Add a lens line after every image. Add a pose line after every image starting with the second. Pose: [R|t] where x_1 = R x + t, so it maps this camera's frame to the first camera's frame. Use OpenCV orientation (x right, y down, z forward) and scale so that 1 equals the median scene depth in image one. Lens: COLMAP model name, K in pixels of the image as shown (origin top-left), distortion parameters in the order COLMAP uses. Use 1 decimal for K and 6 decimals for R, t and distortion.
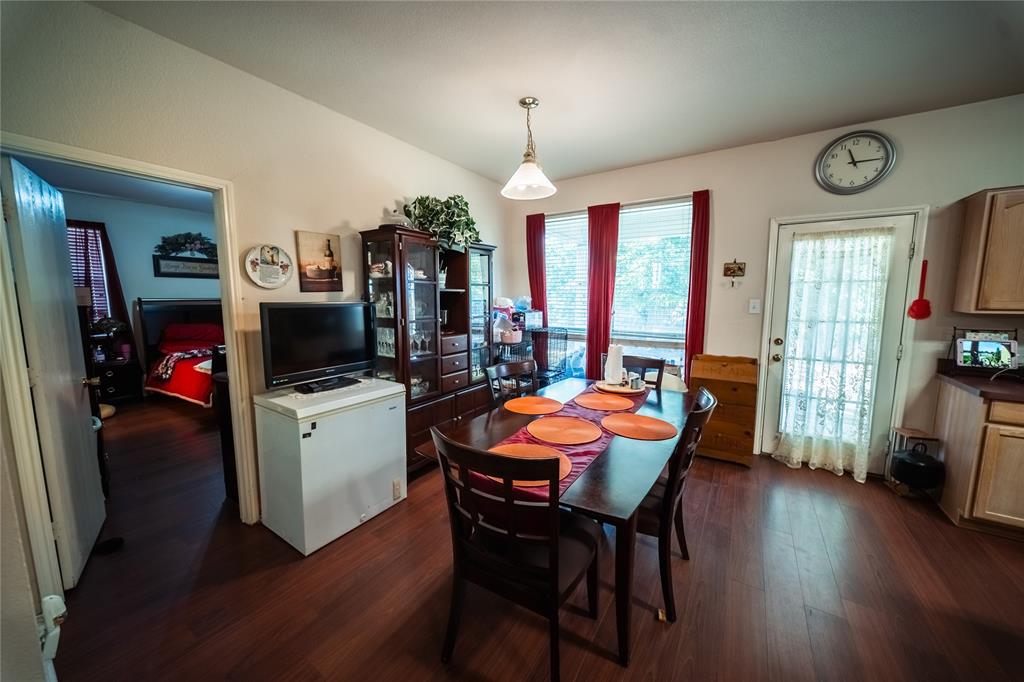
lens RADIAL K [[359.3, 0, 507.6], [0, 359.3, 335.1], [0, 0, 1]] dist [0.002441, -0.004670]
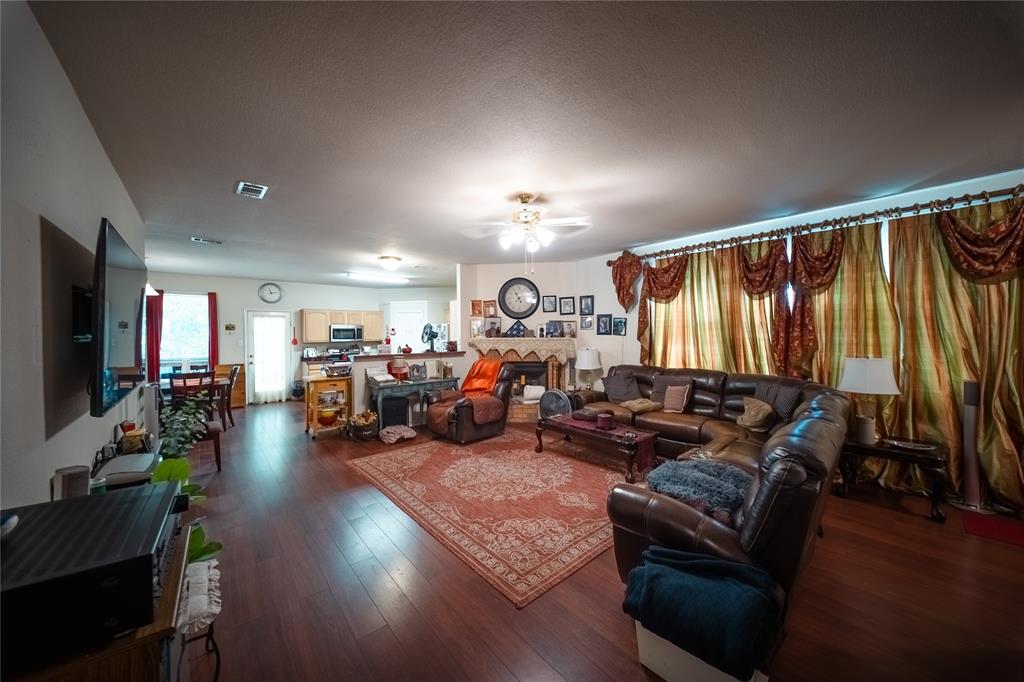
lens RADIAL K [[359.3, 0, 507.6], [0, 359.3, 335.1], [0, 0, 1]] dist [0.002441, -0.004670]
pose [[0.278079, -0.001083, 0.960558, -1.261250], [0.117539, 0.992523, -0.032908, 0.178378], [-0.953340, 0.122054, 0.276127, -1.543608]]
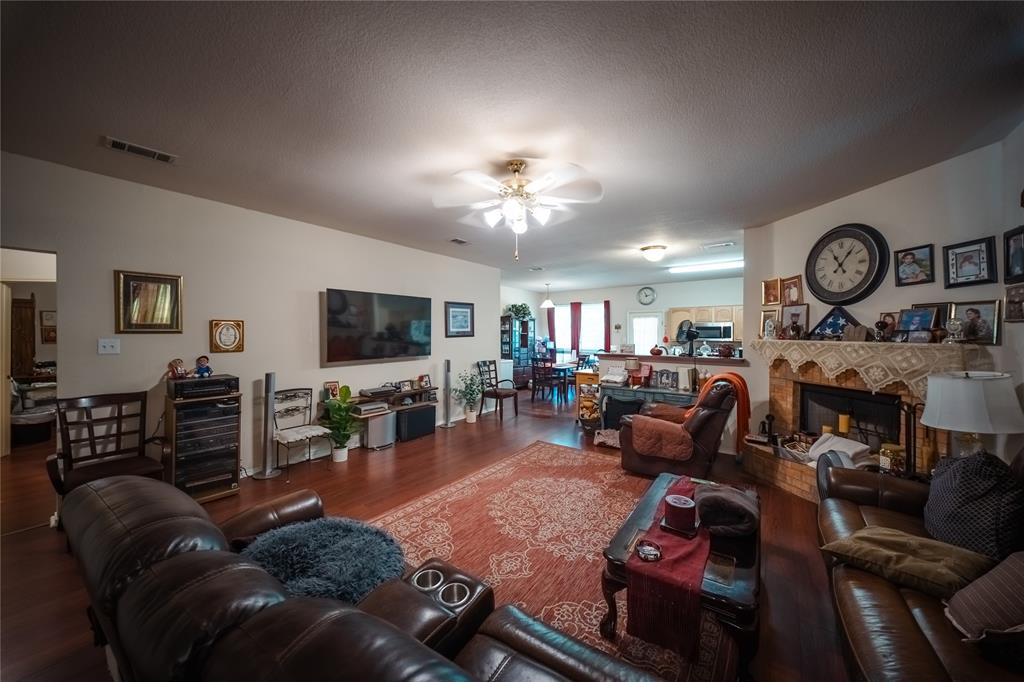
lens RADIAL K [[359.3, 0, 507.6], [0, 359.3, 335.1], [0, 0, 1]] dist [0.002441, -0.004670]
pose [[0.998141, 0.003776, -0.060822, -0.106706], [-0.010616, 0.993591, -0.112536, 0.252506], [0.060007, 0.112973, 0.991784, -2.209765]]
